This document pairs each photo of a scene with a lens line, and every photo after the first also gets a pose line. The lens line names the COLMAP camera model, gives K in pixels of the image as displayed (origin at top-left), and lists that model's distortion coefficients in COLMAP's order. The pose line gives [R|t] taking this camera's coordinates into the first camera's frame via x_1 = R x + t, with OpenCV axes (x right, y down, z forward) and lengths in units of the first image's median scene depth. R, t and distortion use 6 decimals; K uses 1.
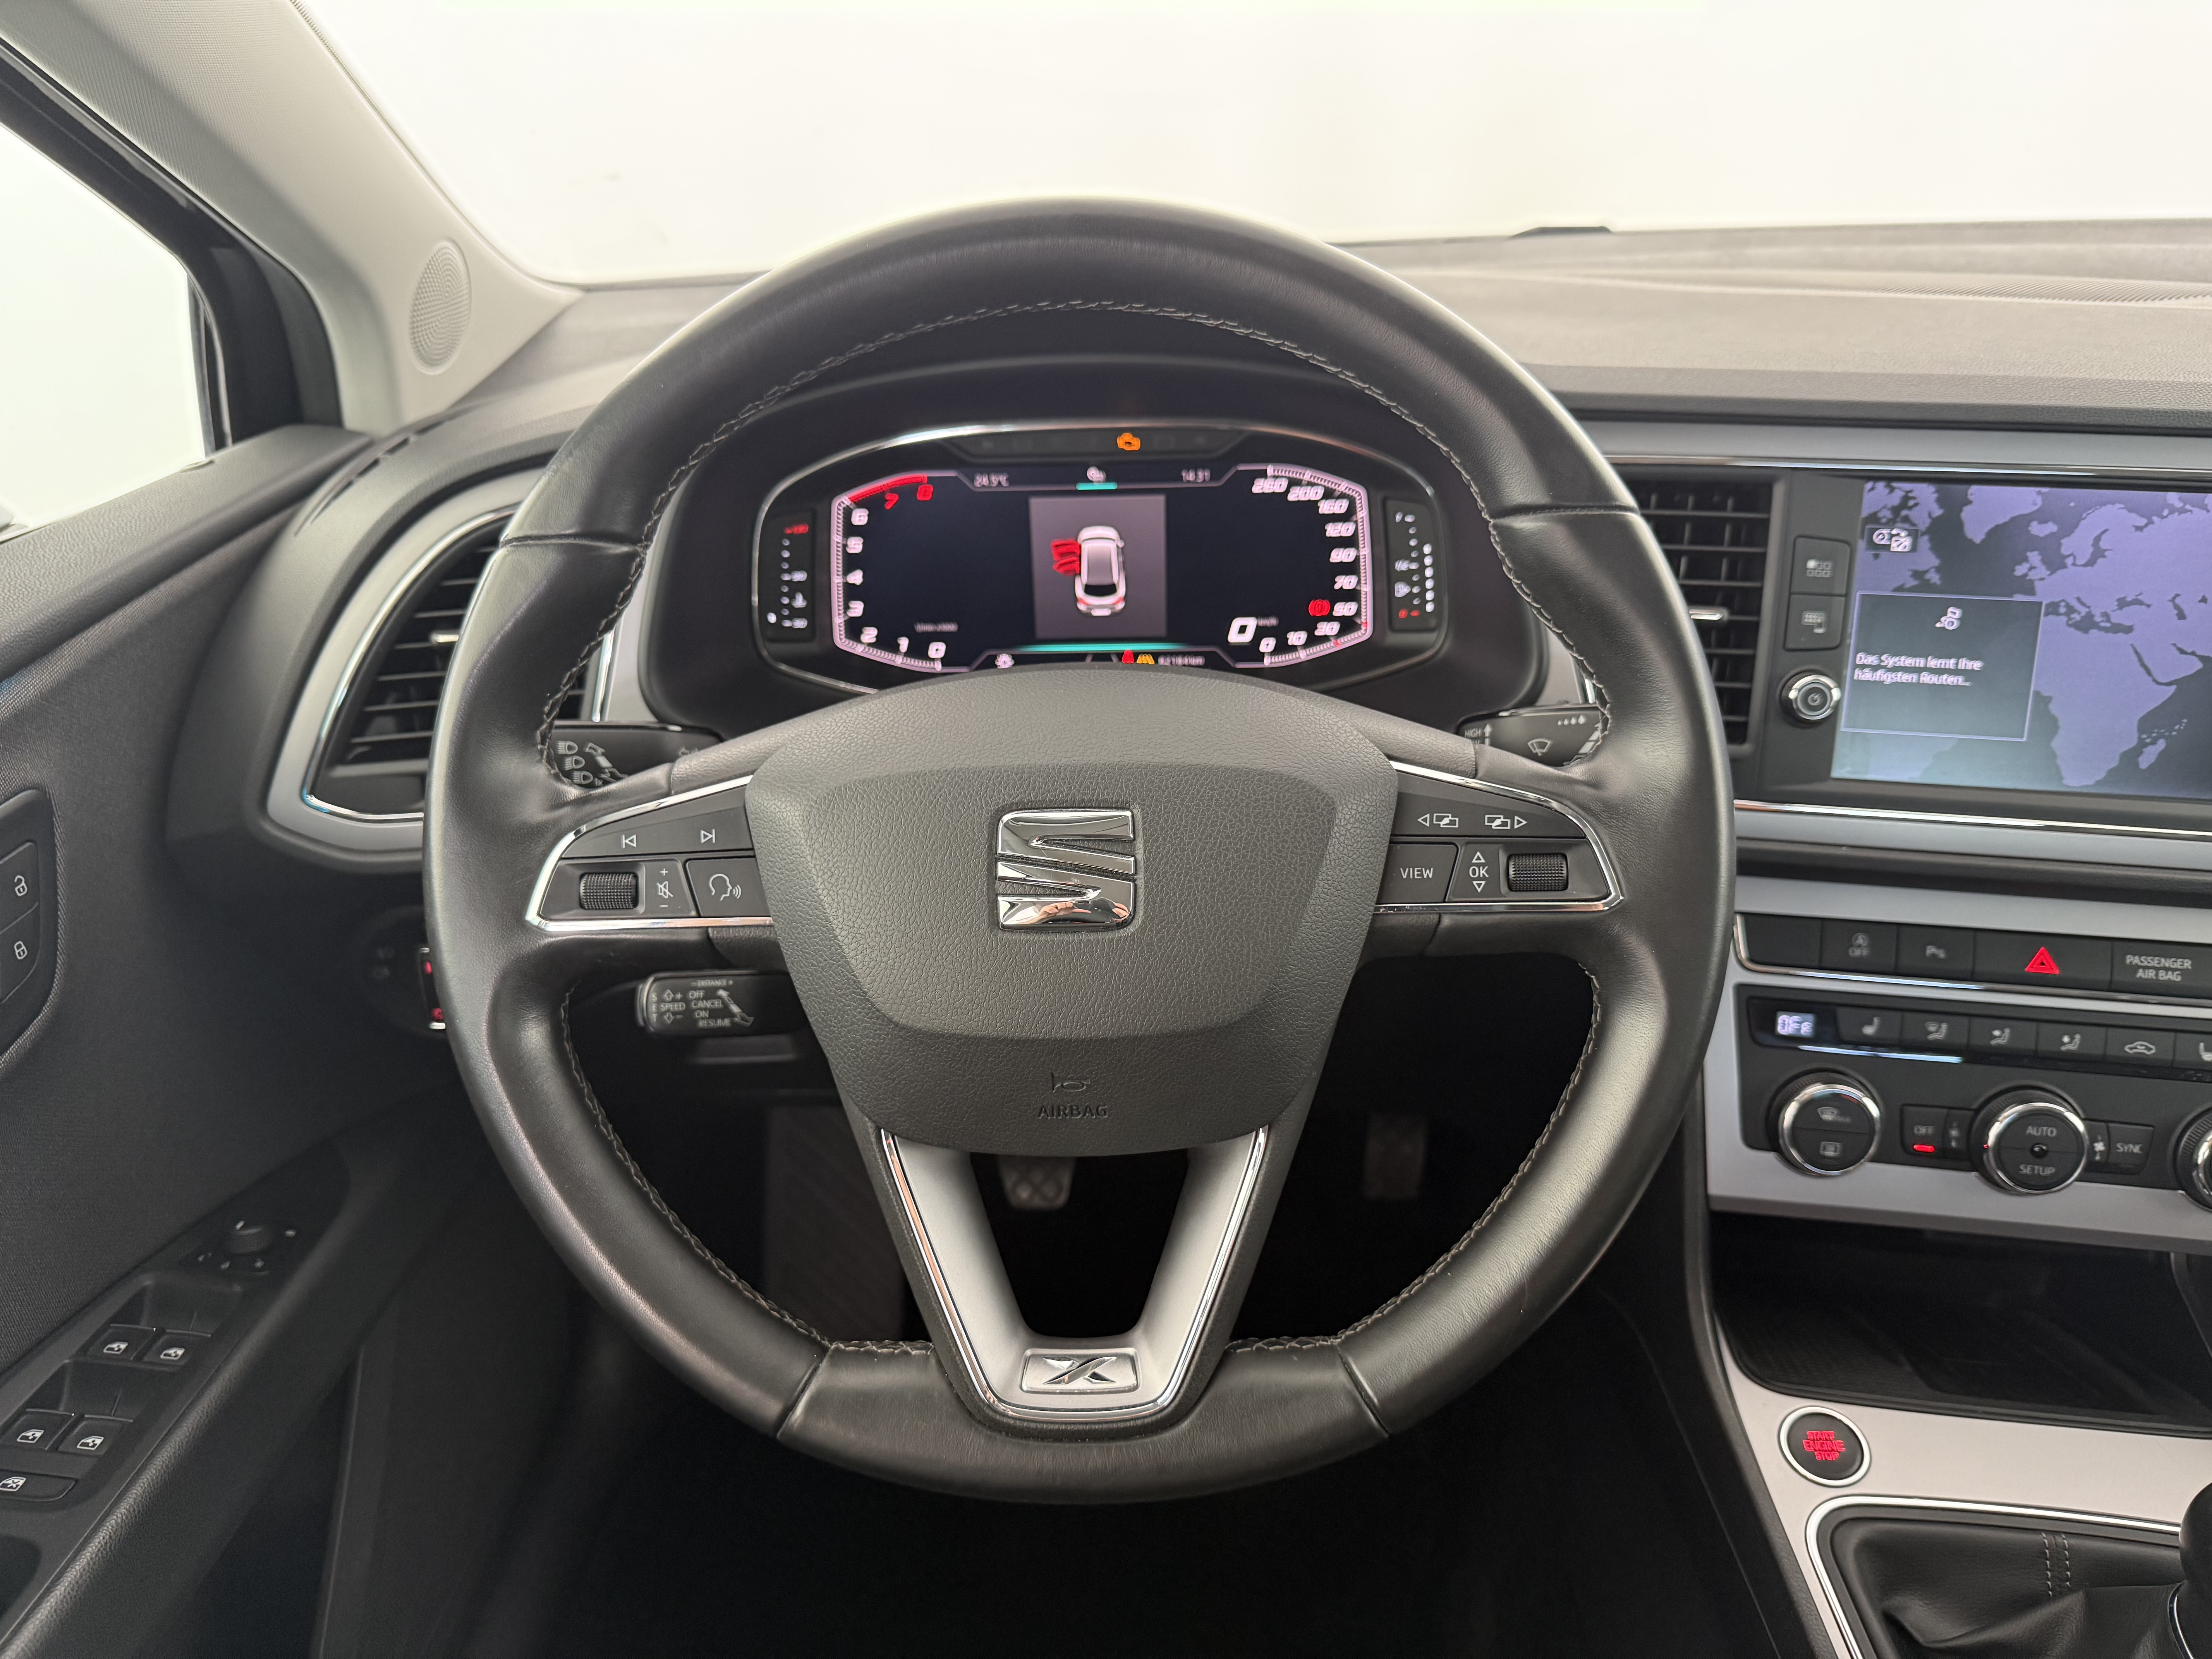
lens RADIAL K [[1567.2, 0, 1132.7], [0, 1567.2, 891.2], [0, 0, 1]] dist [0.046041, -0.083636]
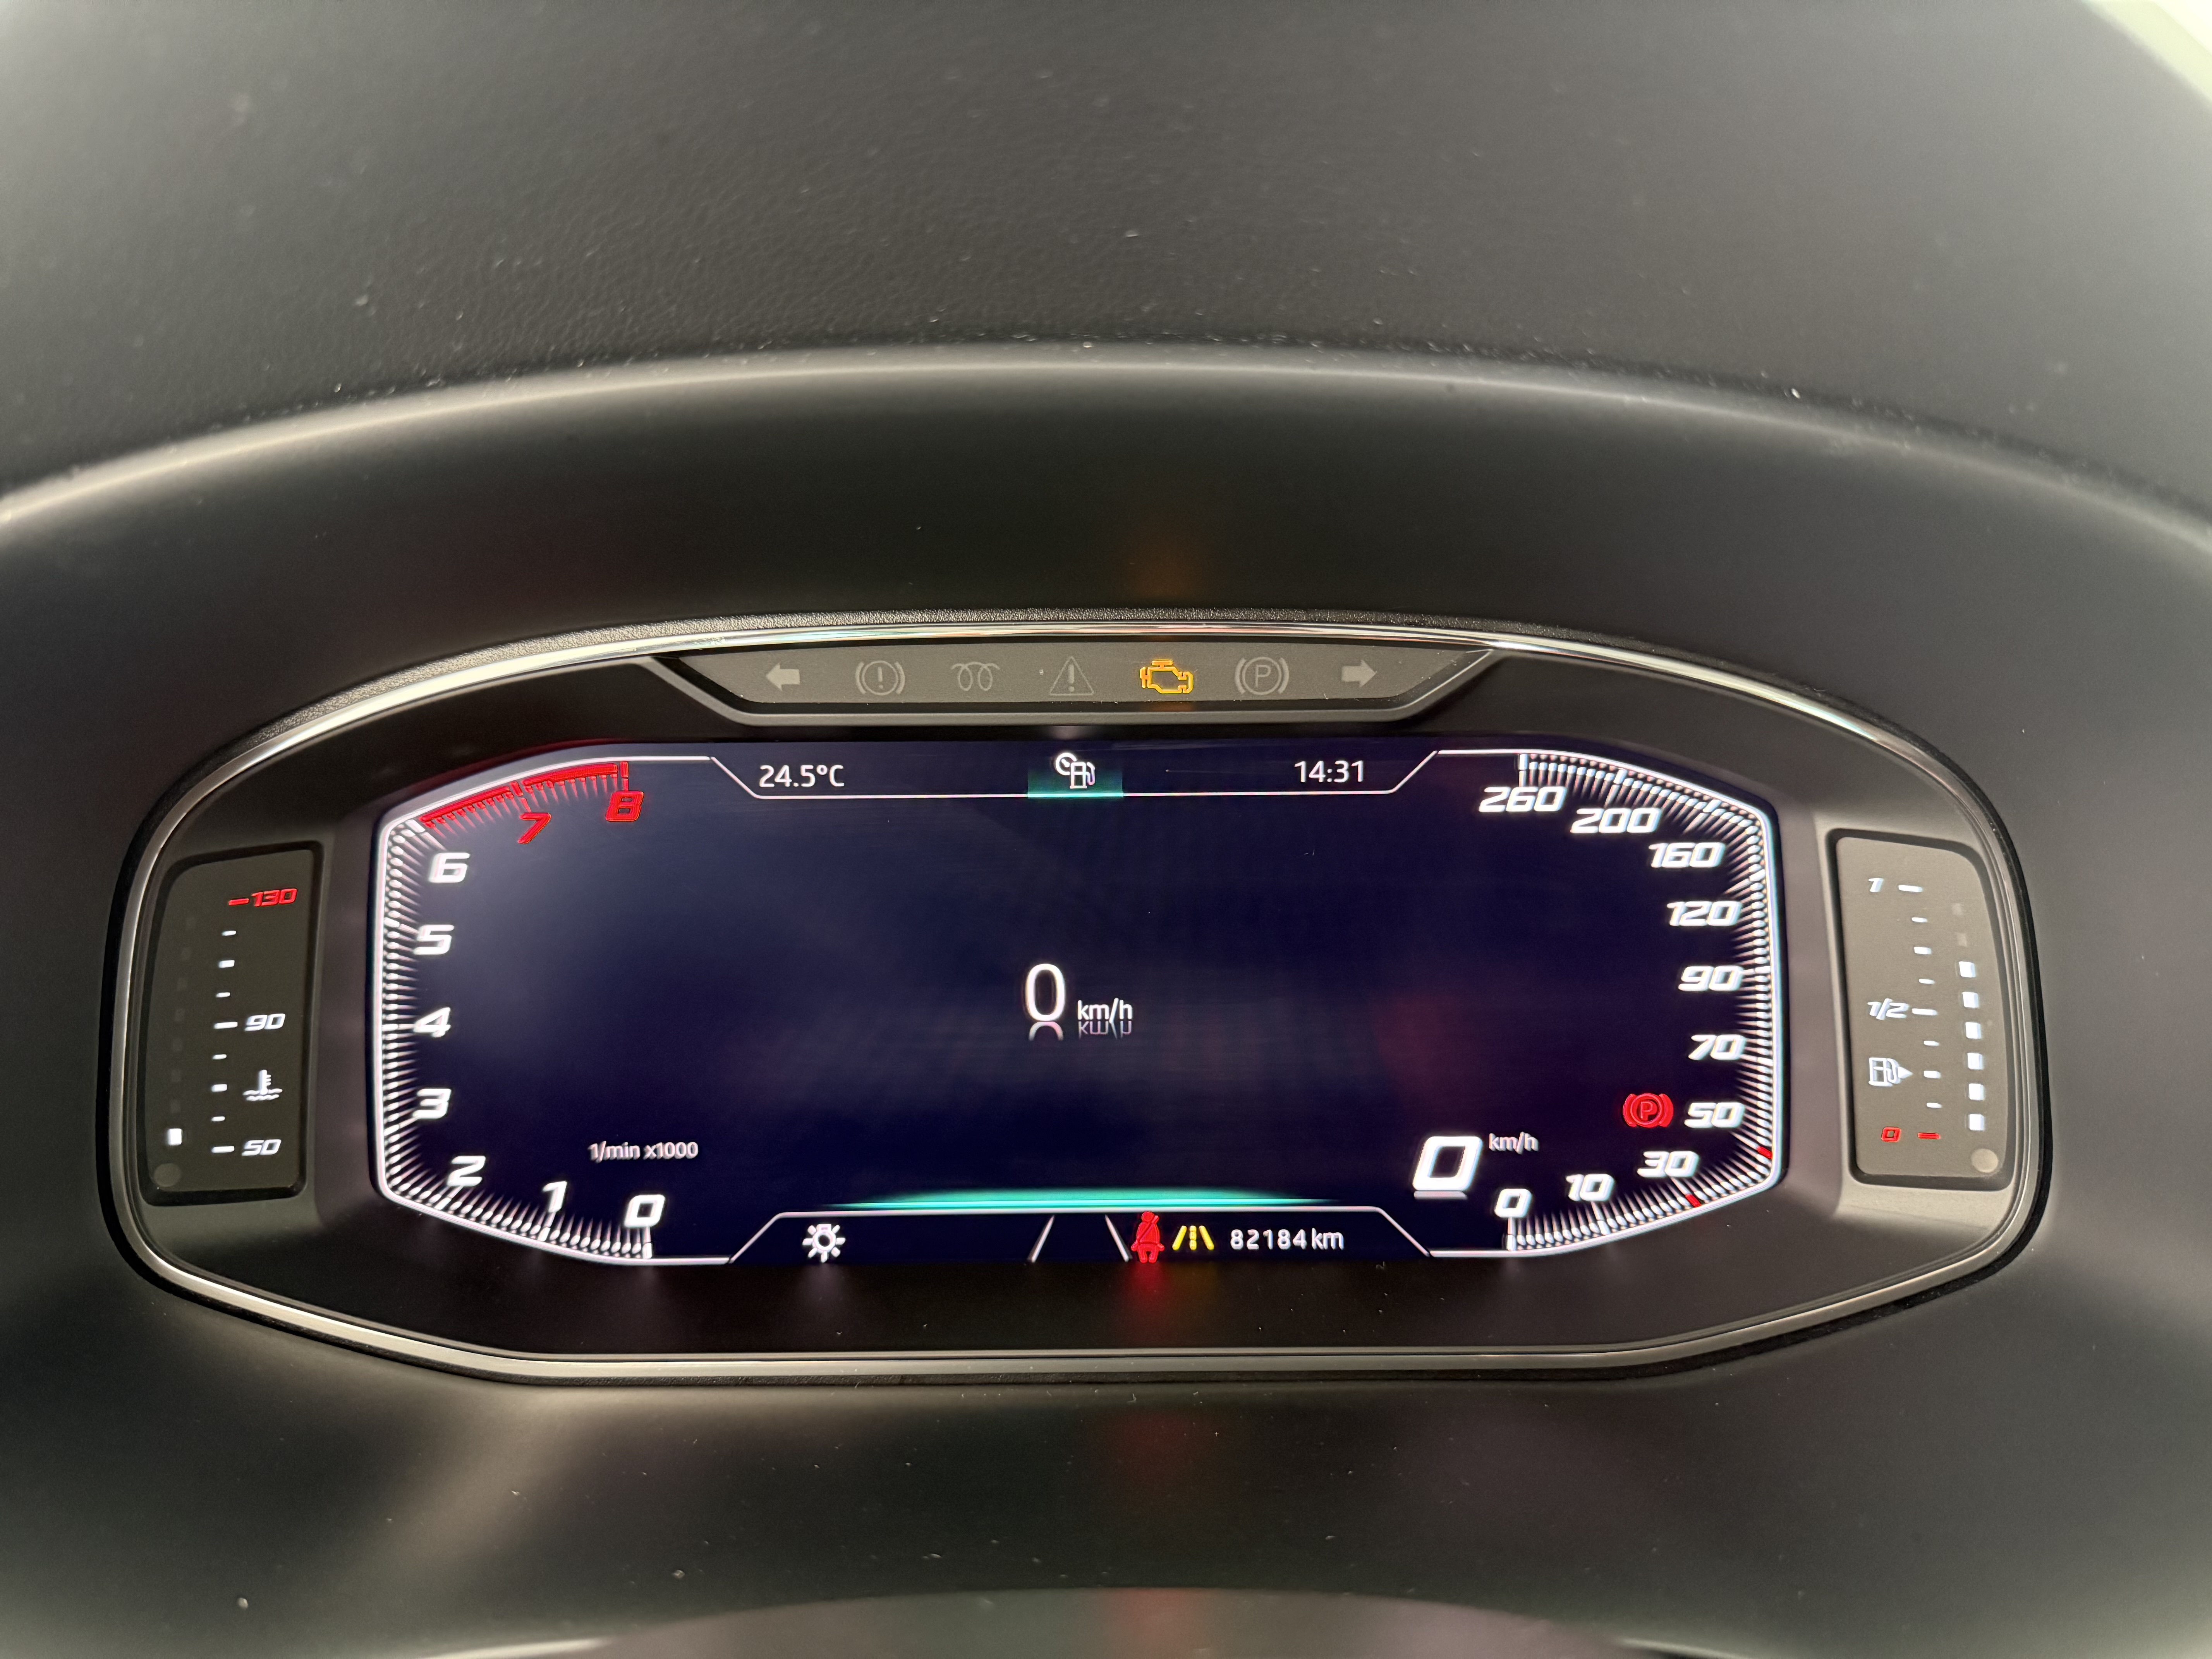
lens RADIAL K [[1567.2, 0, 1099.5], [0, 1567.2, 838.3], [0, 0, 1]] dist [0.046041, -0.083636]
pose [[0.999905, 0.011192, 0.008005, -0.019872], [-0.008799, 0.967342, -0.253322, -0.150666], [-0.010579, 0.253227, 0.967349, 0.631849]]
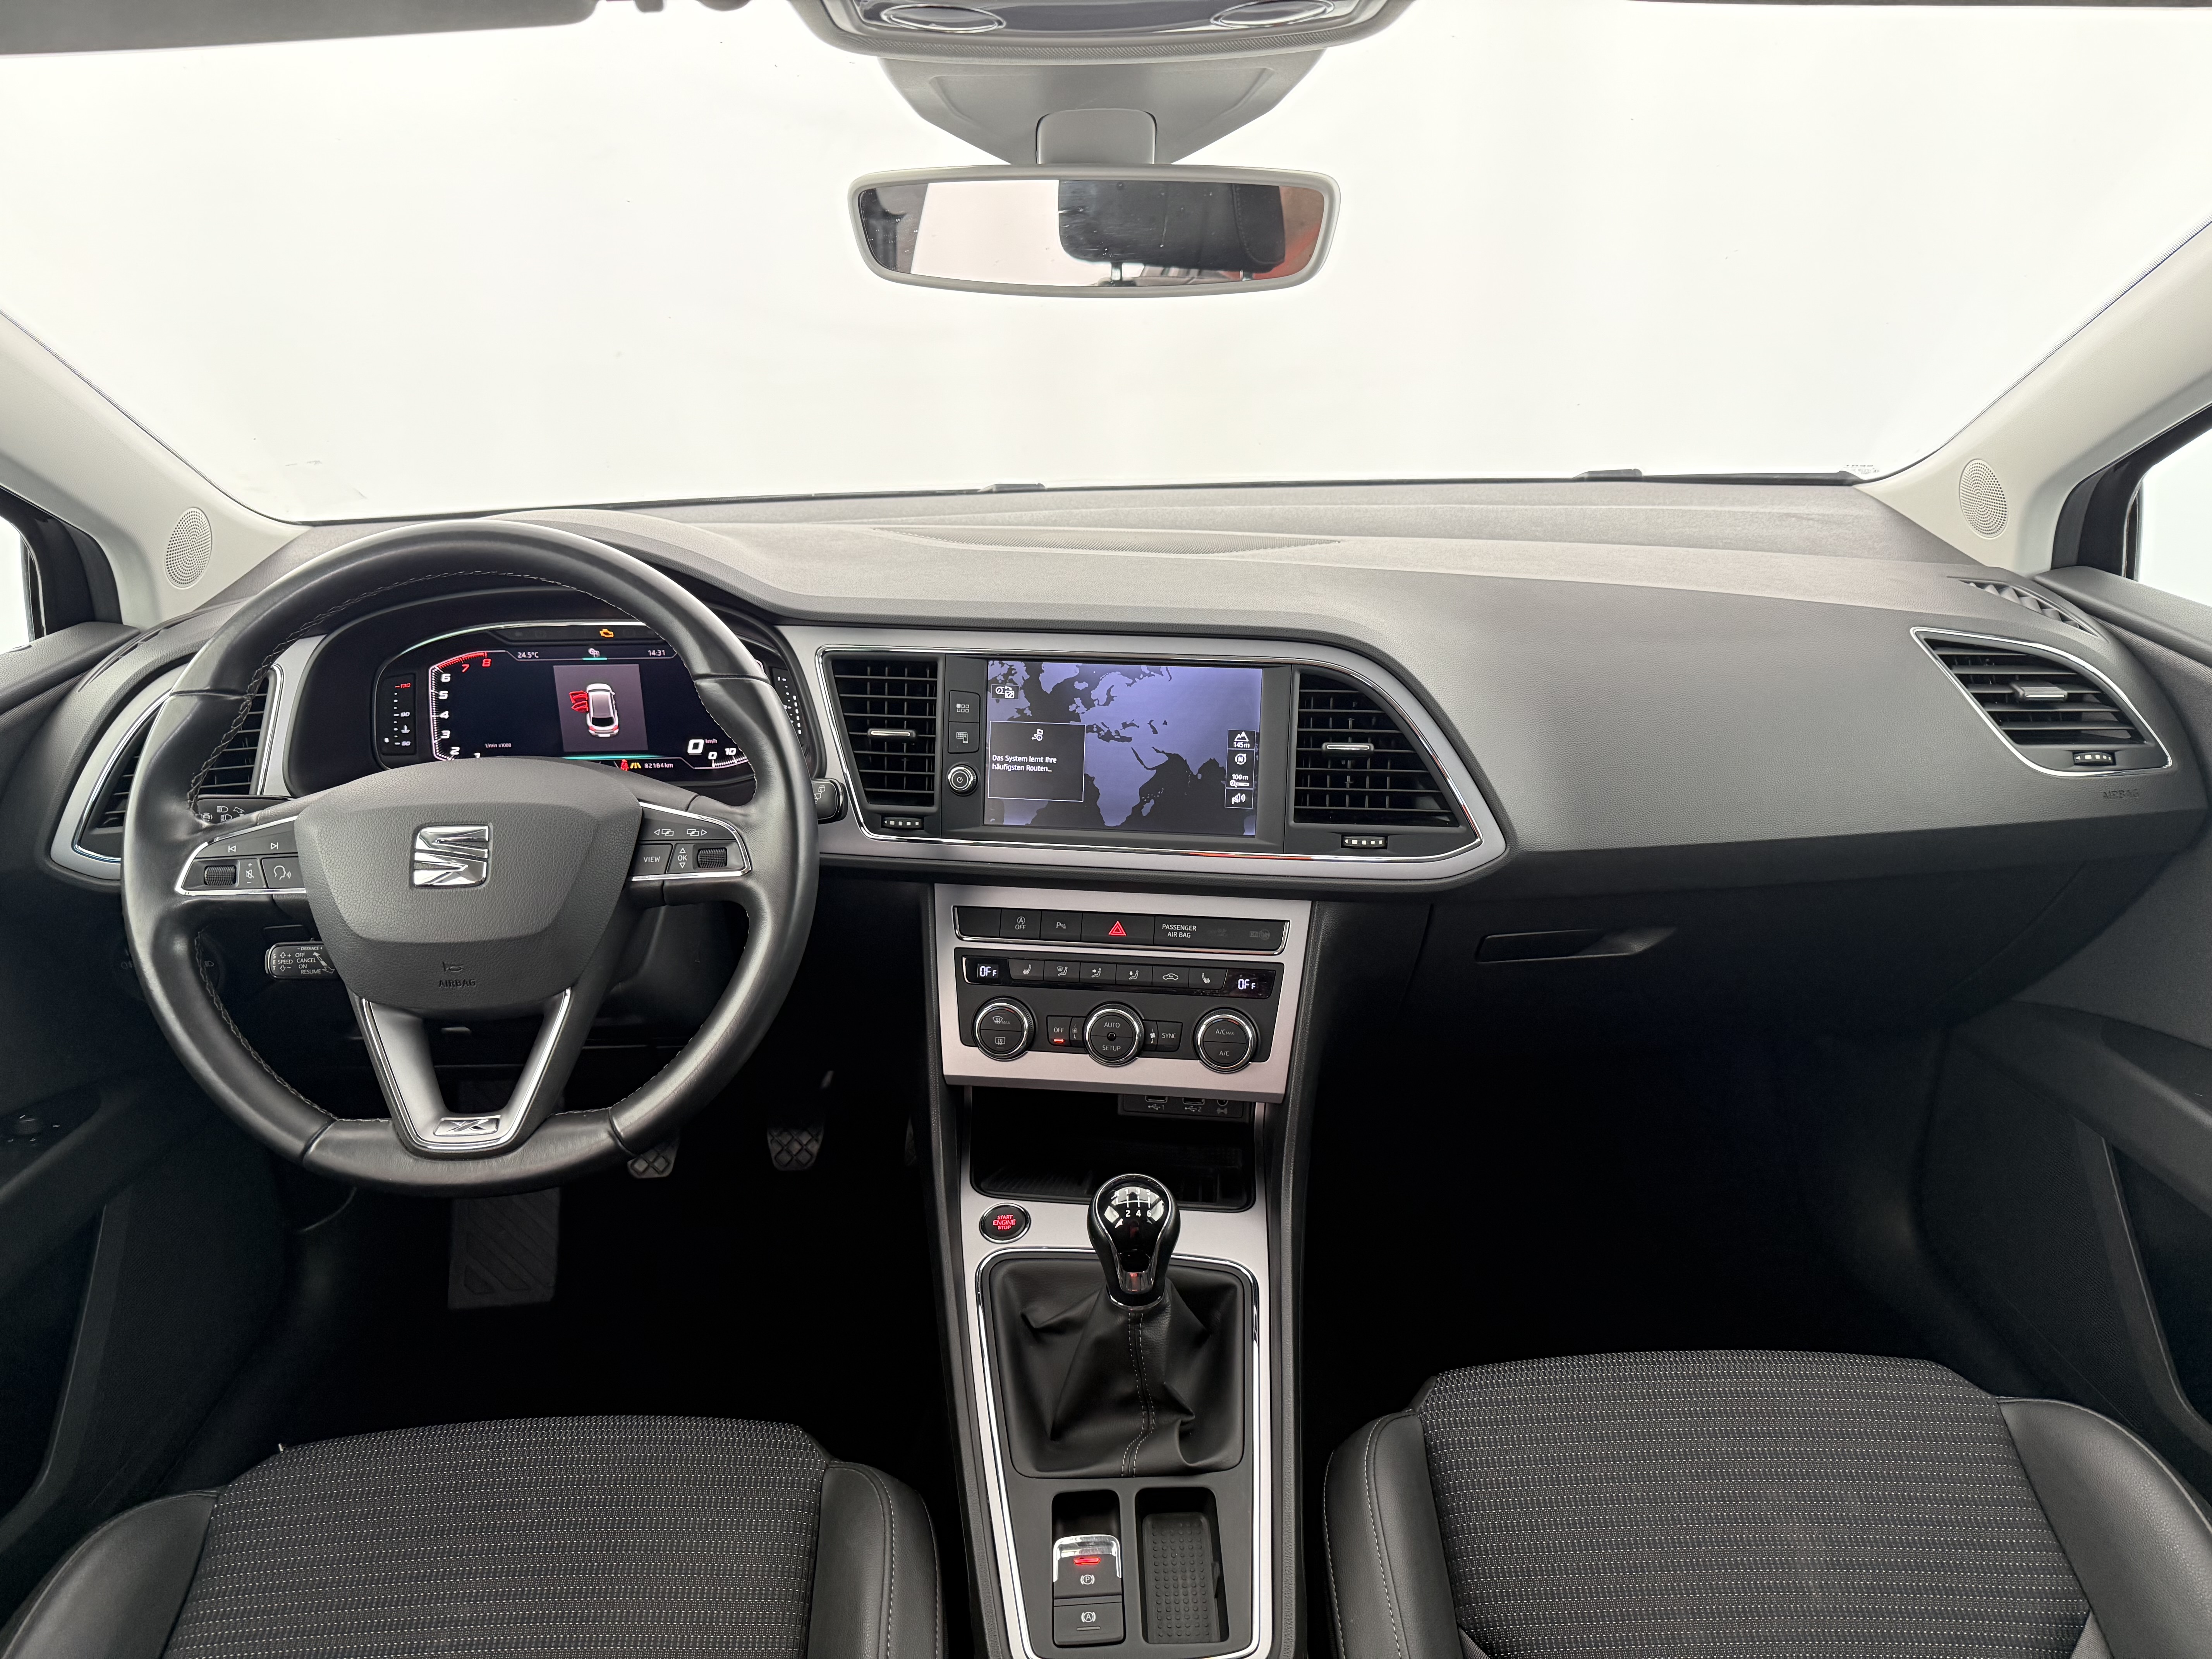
lens RADIAL K [[1567.2, 0, 1142.6], [0, 1567.2, 864.1], [0, 0, 1]] dist [0.046041, -0.083636]
pose [[0.997184, -0.011269, 0.074146, 0.420726], [0.019241, 0.993998, -0.107697, 0.141098], [-0.072487, 0.108820, 0.991415, -0.640435]]
